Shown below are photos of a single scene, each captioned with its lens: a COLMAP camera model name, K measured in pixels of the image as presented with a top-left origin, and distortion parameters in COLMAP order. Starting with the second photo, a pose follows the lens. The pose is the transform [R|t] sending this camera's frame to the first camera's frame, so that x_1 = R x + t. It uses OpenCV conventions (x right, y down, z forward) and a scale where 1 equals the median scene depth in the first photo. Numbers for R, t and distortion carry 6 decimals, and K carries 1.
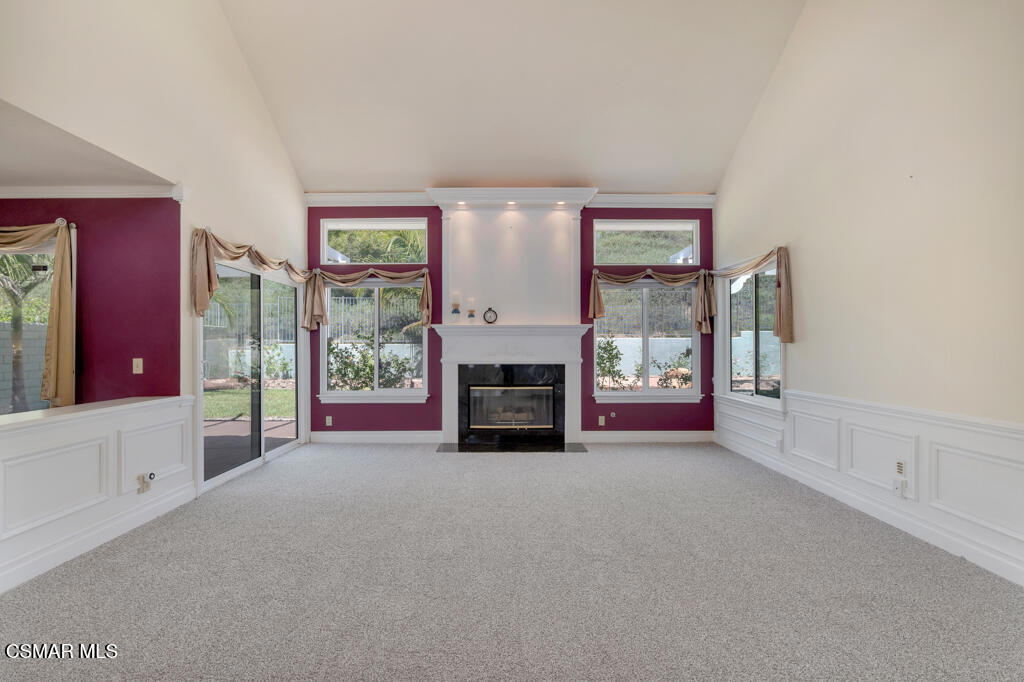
lens RADIAL K [[487.9, 0, 512.0], [0, 487.9, 341.0], [0, 0, 1]] dist [-0.024028, 0.007363]
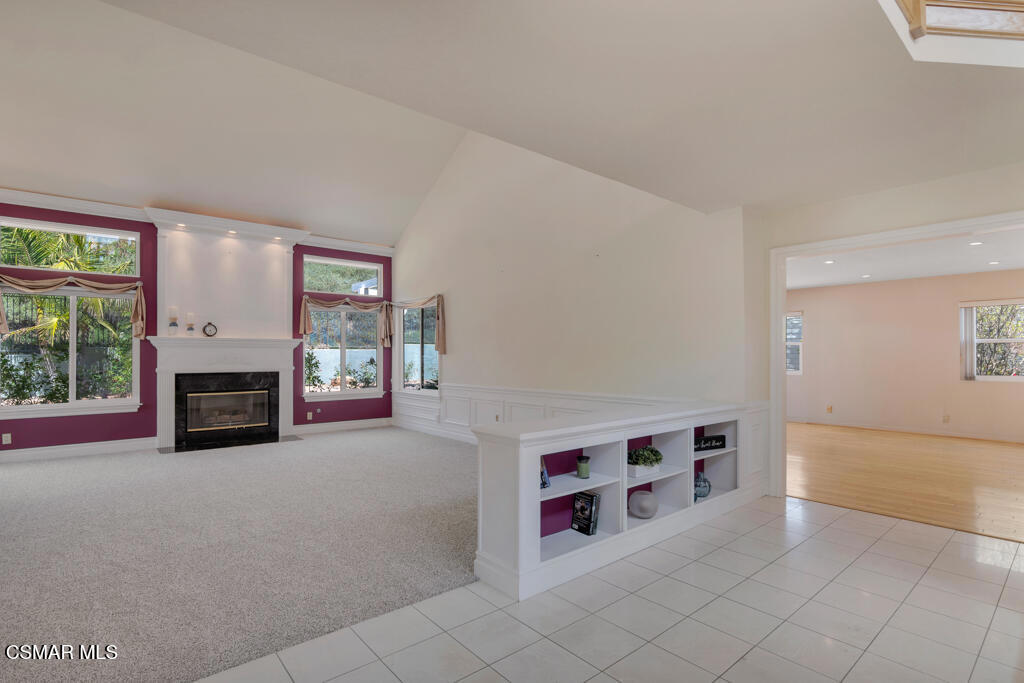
lens RADIAL K [[500.0, 0, 507.2], [0, 500.0, 353.1], [0, 0, 1]] dist [-0.014274, 0.000193]
pose [[0.770148, 0.003419, 0.637856, -0.245319], [-0.005680, 0.999983, 0.001498, -0.003009], [-0.637840, -0.004777, 0.770154, -0.314226]]
